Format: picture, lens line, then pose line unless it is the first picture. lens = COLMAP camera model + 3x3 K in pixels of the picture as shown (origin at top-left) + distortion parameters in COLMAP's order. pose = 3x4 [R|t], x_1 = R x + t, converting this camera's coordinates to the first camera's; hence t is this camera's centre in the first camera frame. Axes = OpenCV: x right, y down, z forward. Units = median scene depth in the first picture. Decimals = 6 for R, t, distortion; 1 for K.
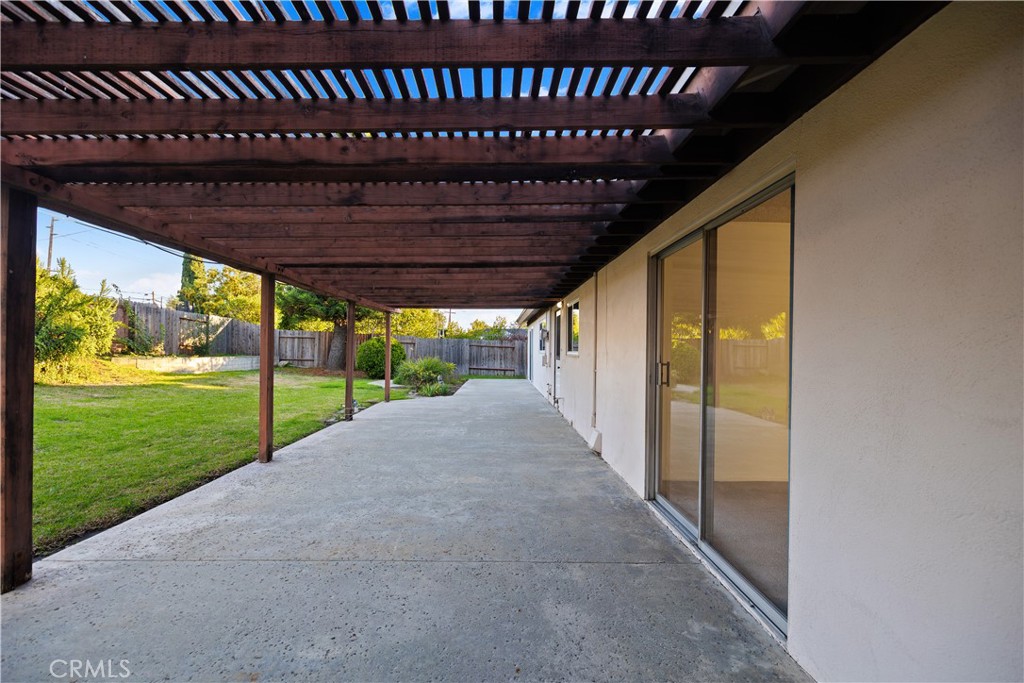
lens RADIAL K [[435.0, 0, 500.0], [0, 435.0, 346.1], [0, 0, 1]] dist [0.000111, 0.000058]
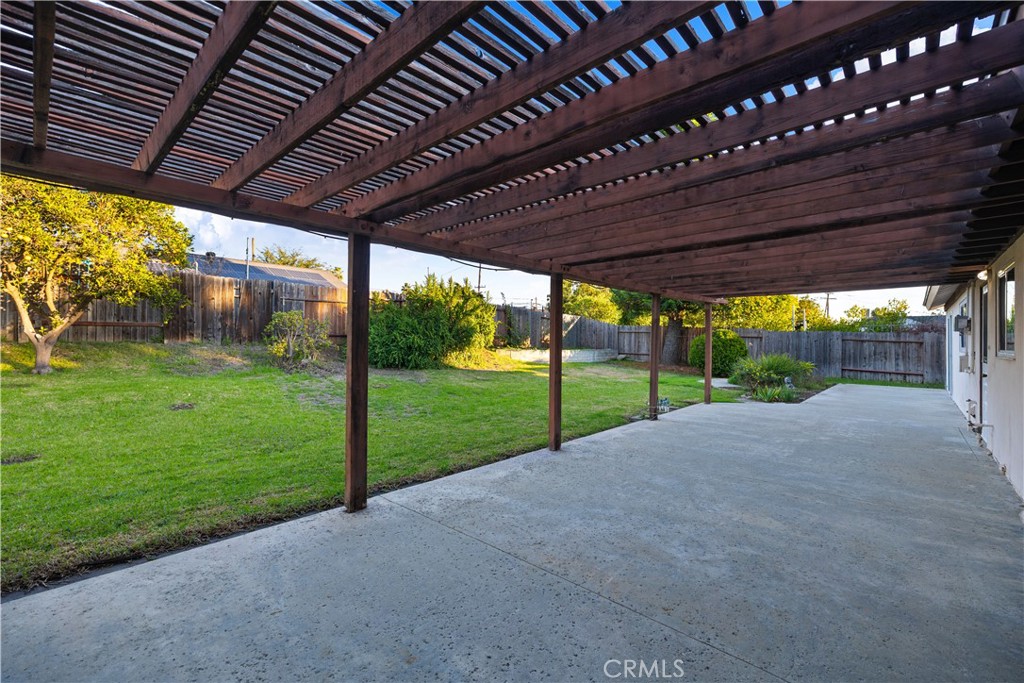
lens RADIAL K [[439.7, 0, 511.0], [0, 439.7, 334.5], [0, 0, 1]] dist [0.001056, -0.000028]
pose [[0.733915, -0.009337, -0.679177, 0.120017], [0.000621, 0.999914, -0.013076, -0.003590], [0.679241, 0.009175, 0.733858, 0.132818]]
